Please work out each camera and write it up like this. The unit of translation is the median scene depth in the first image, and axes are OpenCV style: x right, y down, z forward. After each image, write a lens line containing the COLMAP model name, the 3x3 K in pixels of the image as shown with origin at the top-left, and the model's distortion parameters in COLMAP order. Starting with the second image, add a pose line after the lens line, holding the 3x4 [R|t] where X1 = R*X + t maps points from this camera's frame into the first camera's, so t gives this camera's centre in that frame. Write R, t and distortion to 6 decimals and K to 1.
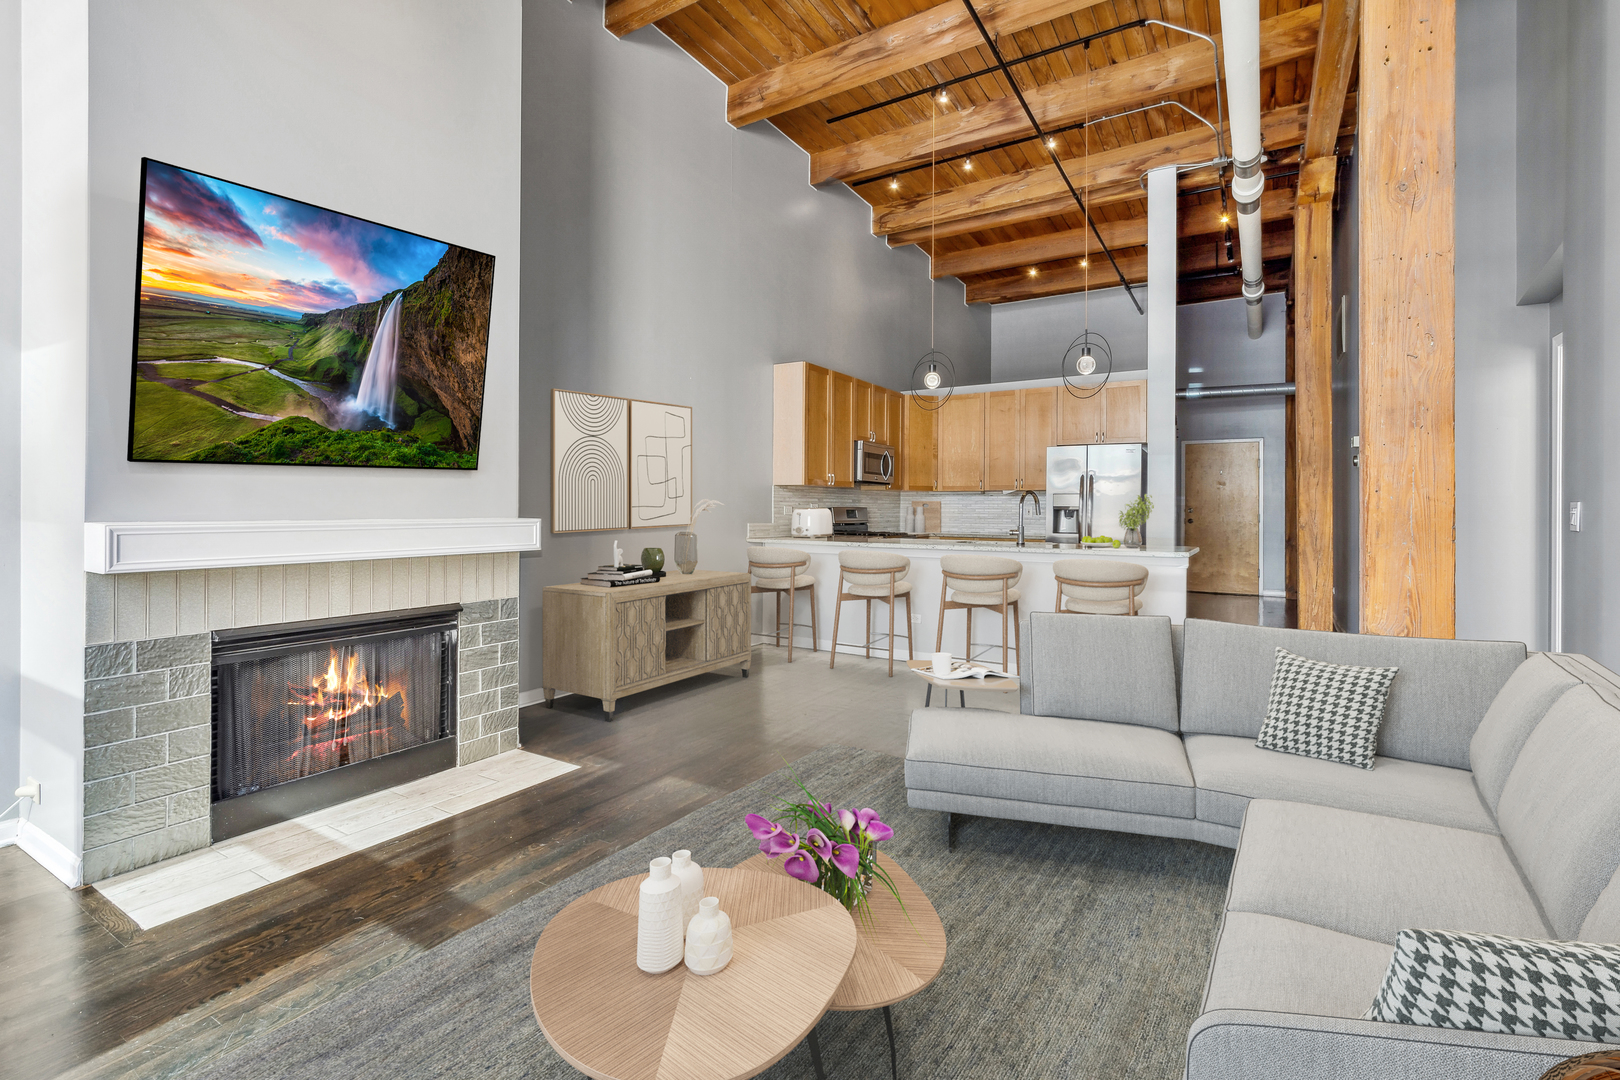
lens RADIAL K [[744.9, 0, 794.9], [0, 744.9, 495.2], [0, 0, 1]] dist [0.015740, -0.000197]
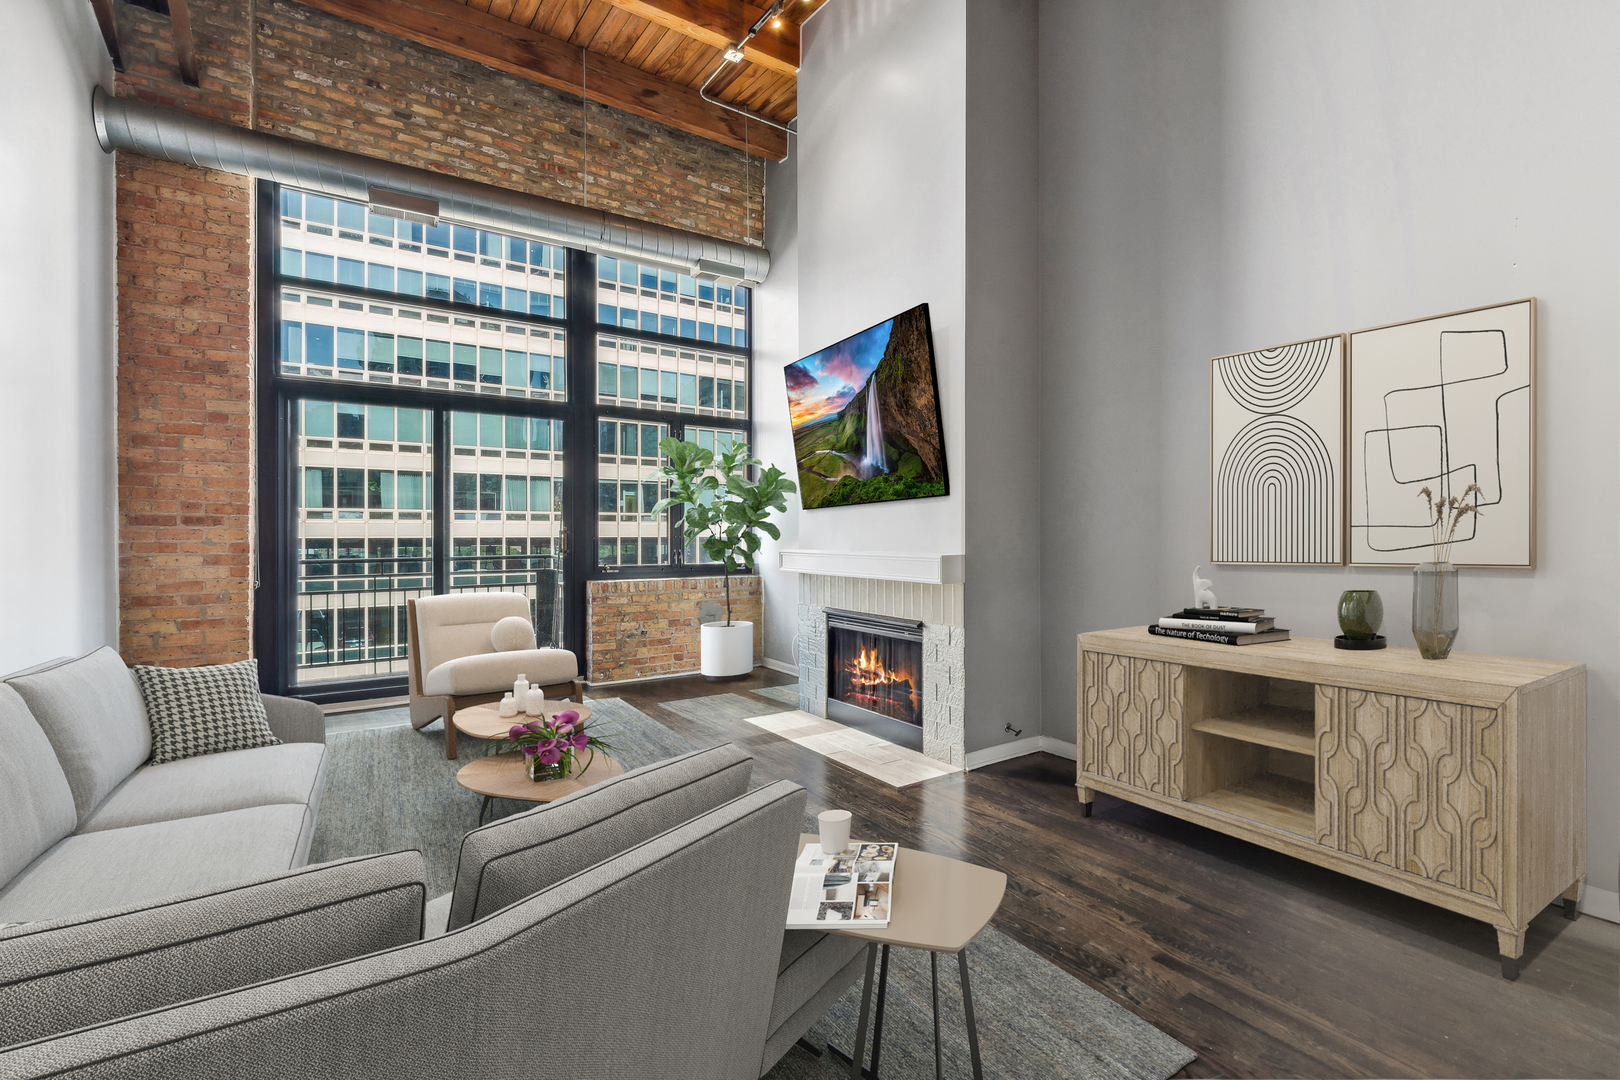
lens RADIAL K [[744.9, 0, 810.4], [0, 744.9, 529.4], [0, 0, 1]] dist [0.015740, -0.000197]
pose [[-0.414142, -0.024682, -0.909878, 0.389439], [0.007995, 0.999495, -0.030752, 0.028053], [0.910177, -0.020010, -0.413736, 0.751903]]
